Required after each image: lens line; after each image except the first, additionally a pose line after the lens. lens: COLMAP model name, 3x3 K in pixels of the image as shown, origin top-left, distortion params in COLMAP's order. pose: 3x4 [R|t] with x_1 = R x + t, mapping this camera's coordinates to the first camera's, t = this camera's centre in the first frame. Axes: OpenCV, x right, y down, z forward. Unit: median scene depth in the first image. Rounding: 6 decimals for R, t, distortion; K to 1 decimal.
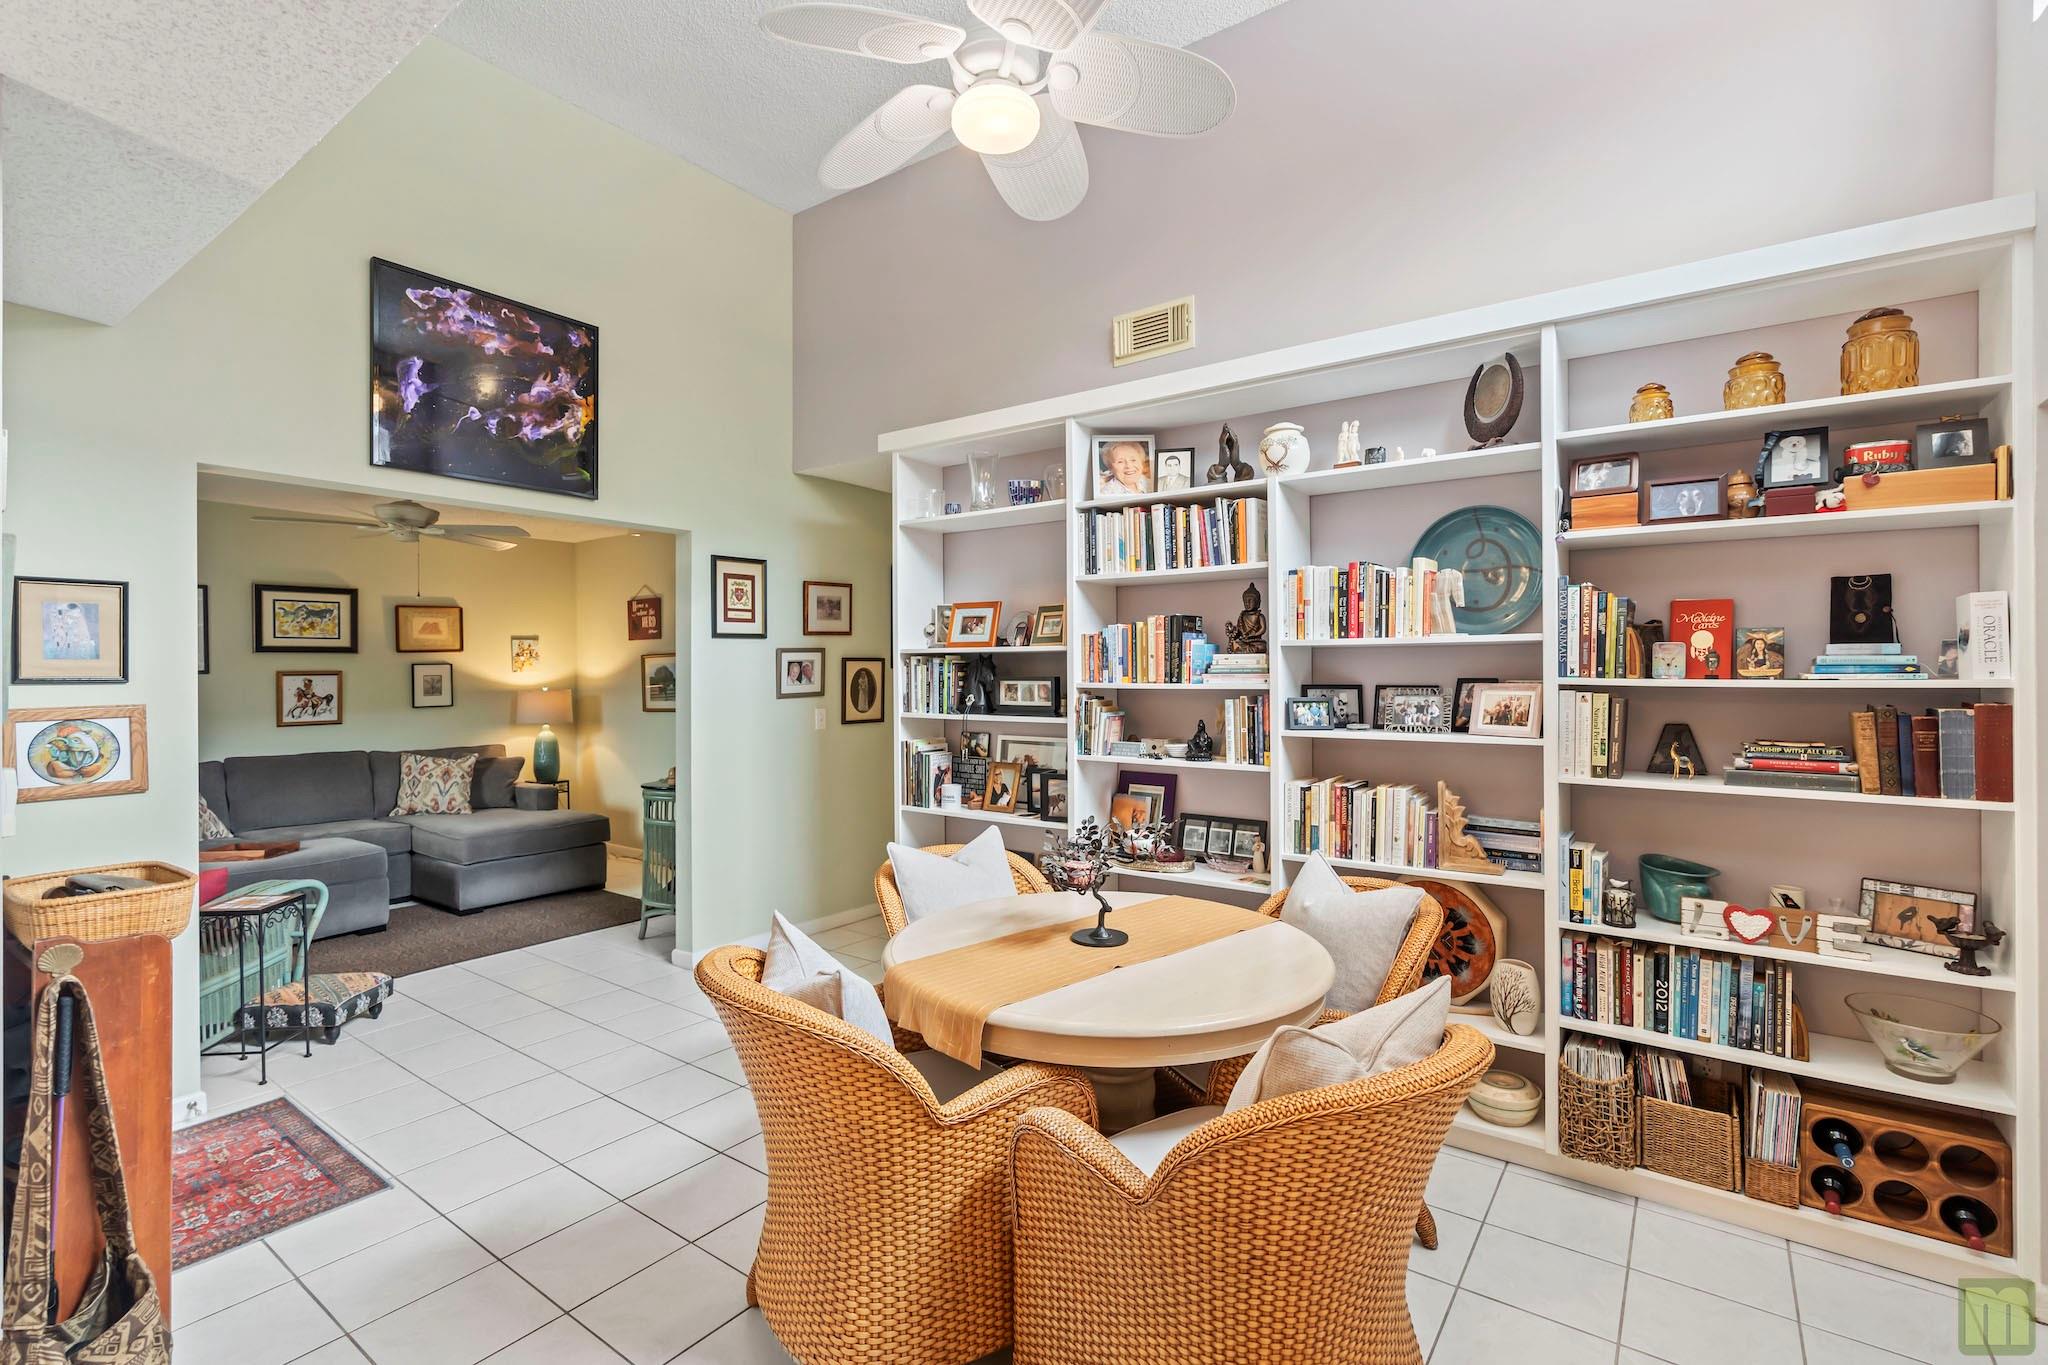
lens RADIAL K [[932.0, 0, 1025.1], [0, 932.0, 677.3], [0, 0, 1]] dist [-0.003781, 0.000885]
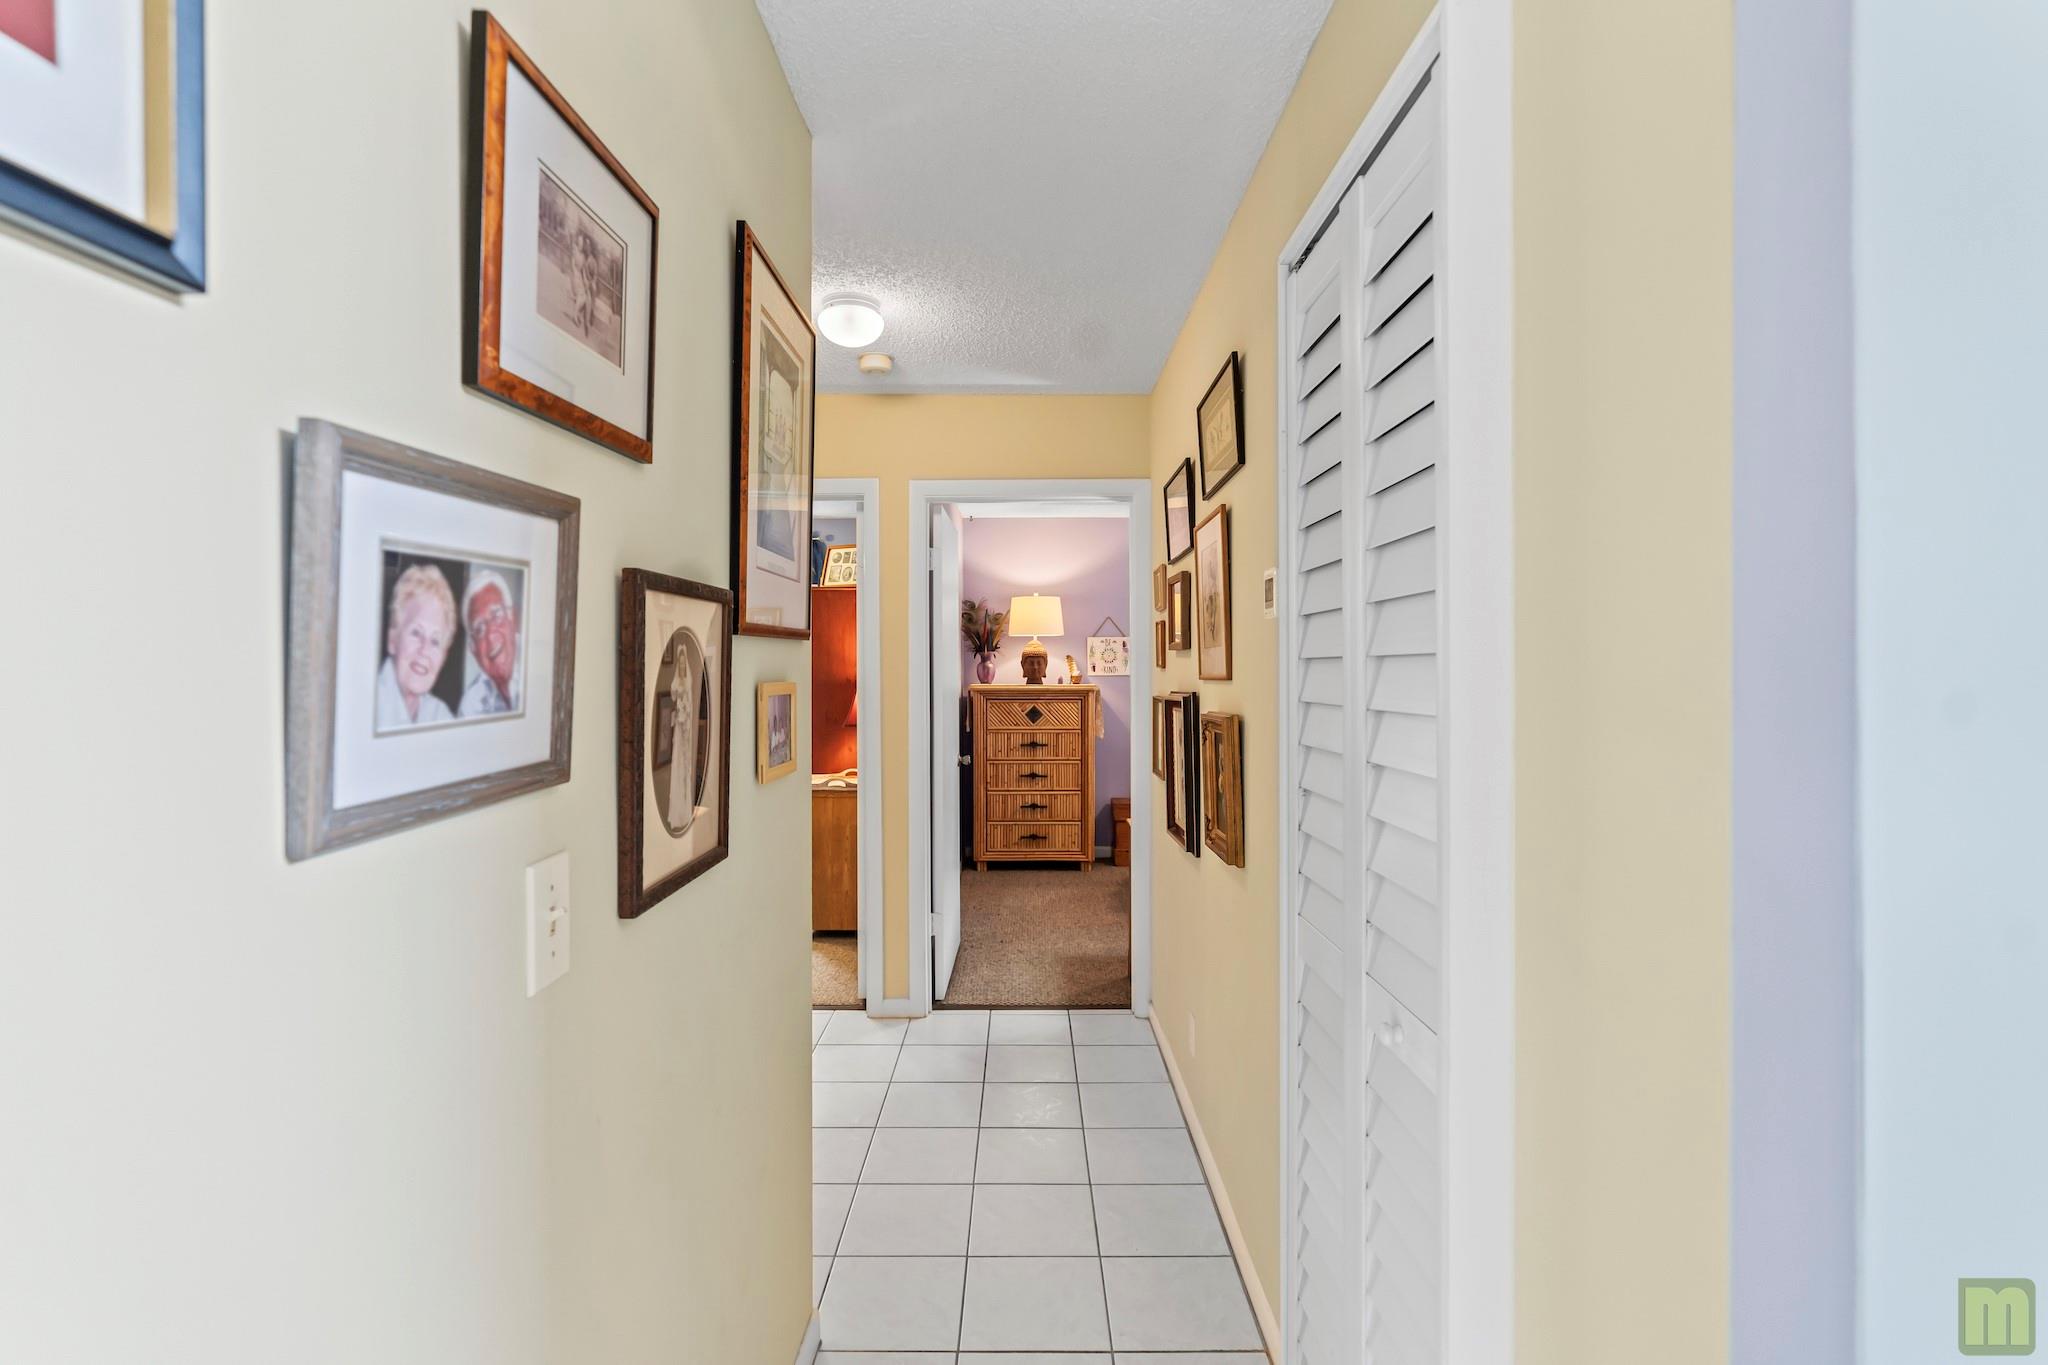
lens RADIAL K [[932.0, 0, 1025.1], [0, 932.0, 677.3], [0, 0, 1]] dist [-0.003781, 0.000885]
pose [[0.807822, -0.008625, 0.589364, -0.408523], [0.004396, 0.999953, 0.008609, -0.000012], [-0.589410, -0.004364, 0.807822, 1.338221]]
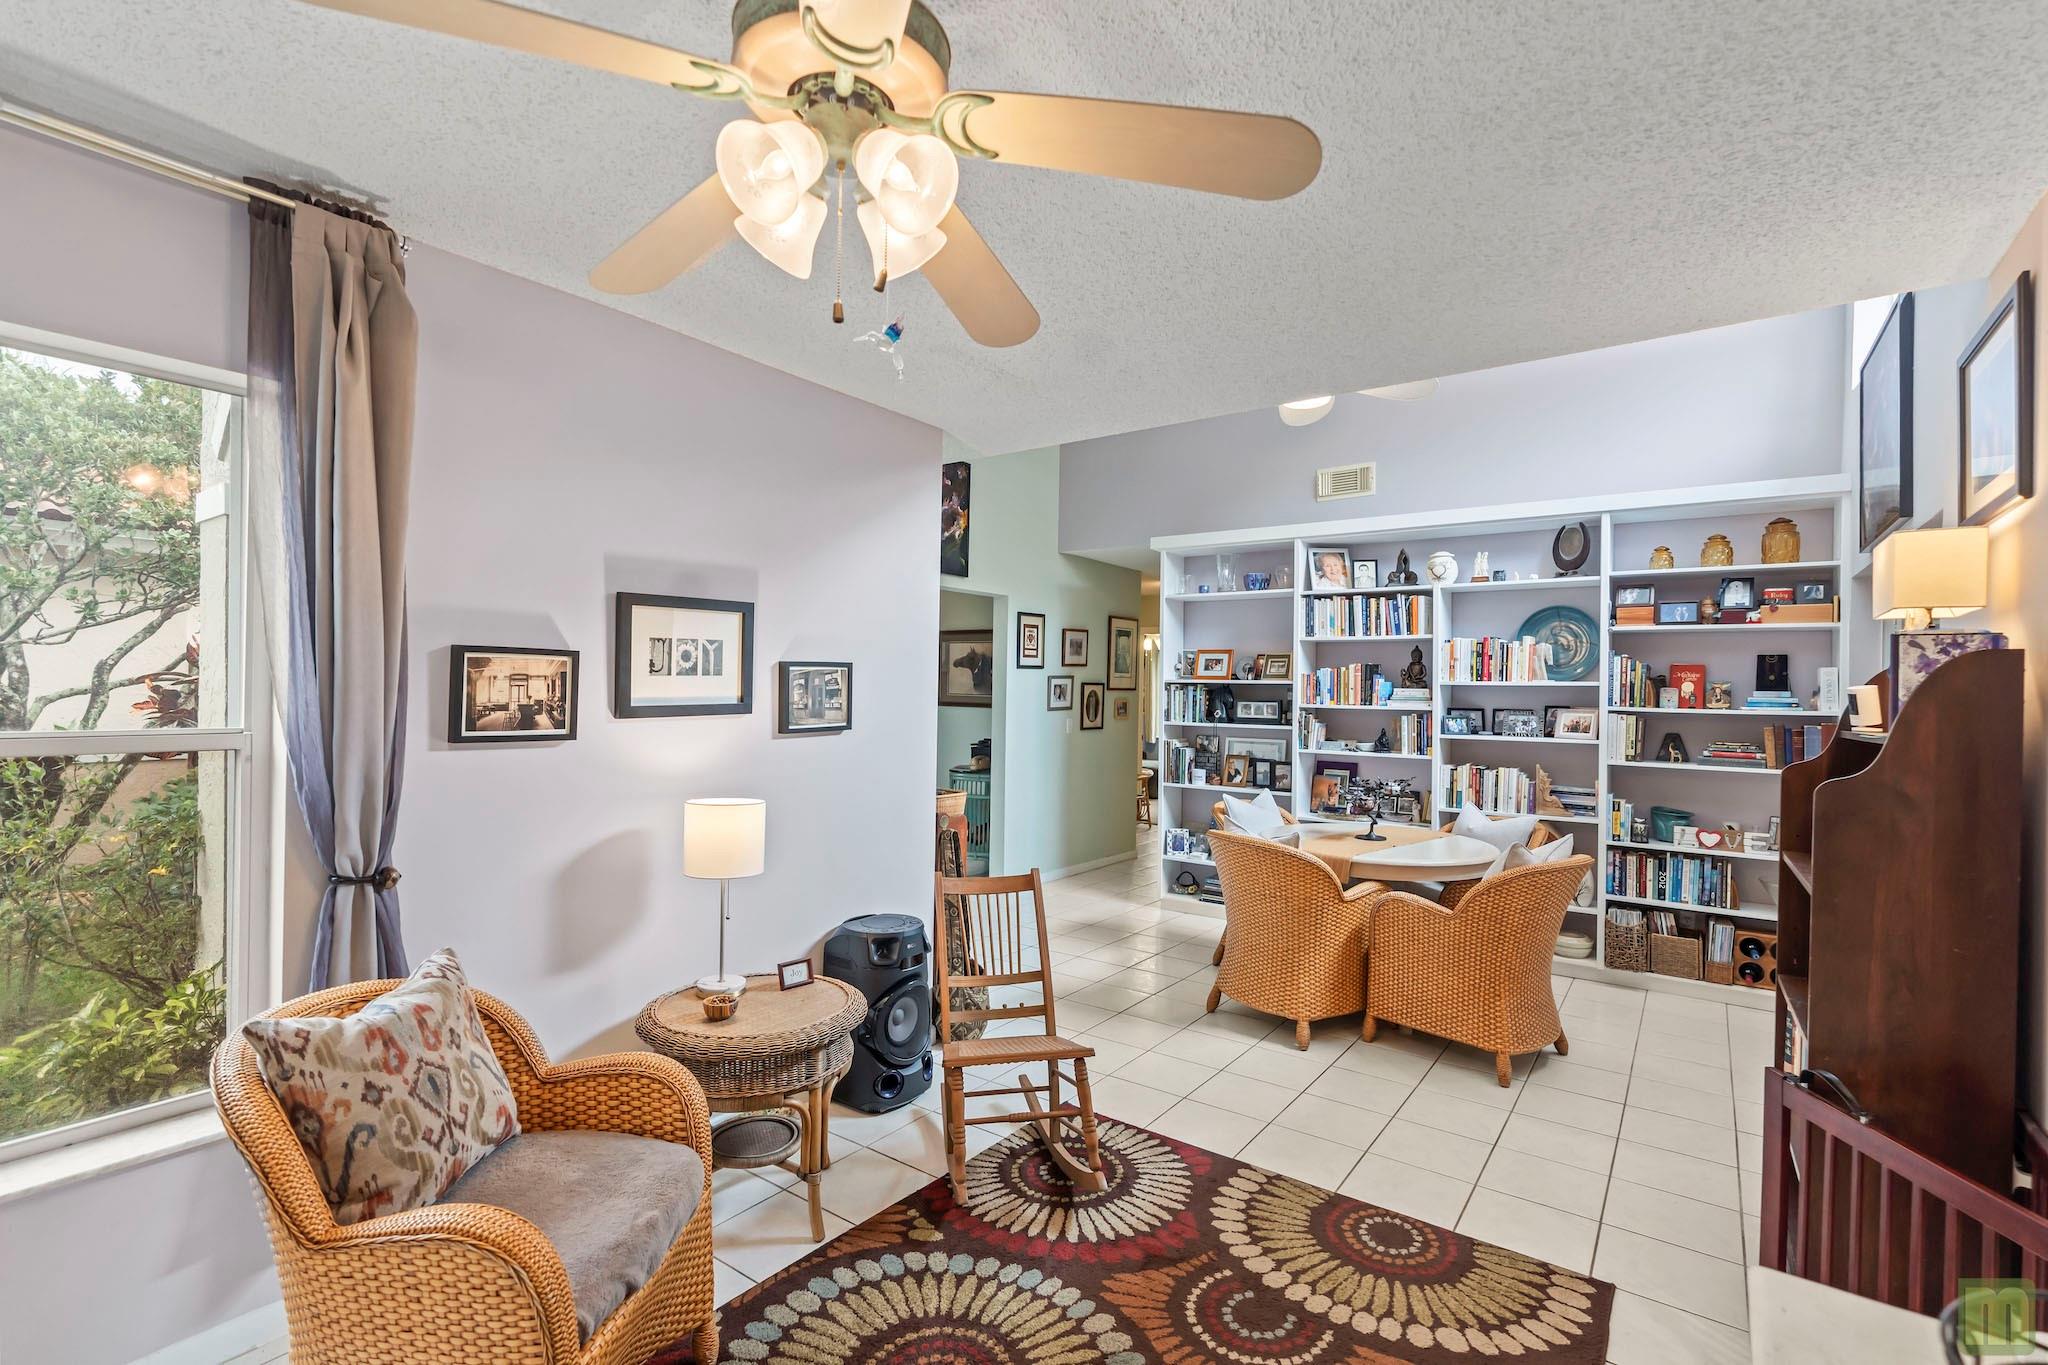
lens RADIAL K [[943.0, 0, 1025.1], [0, 943.0, 691.6], [0, 0, 1]] dist [-0.000888, 0.000349]
pose [[0.999842, 0.017344, 0.003877, -0.481752], [-0.017333, 0.999846, -0.002655, -0.003498], [-0.003923, 0.002588, 0.999989, -0.703152]]
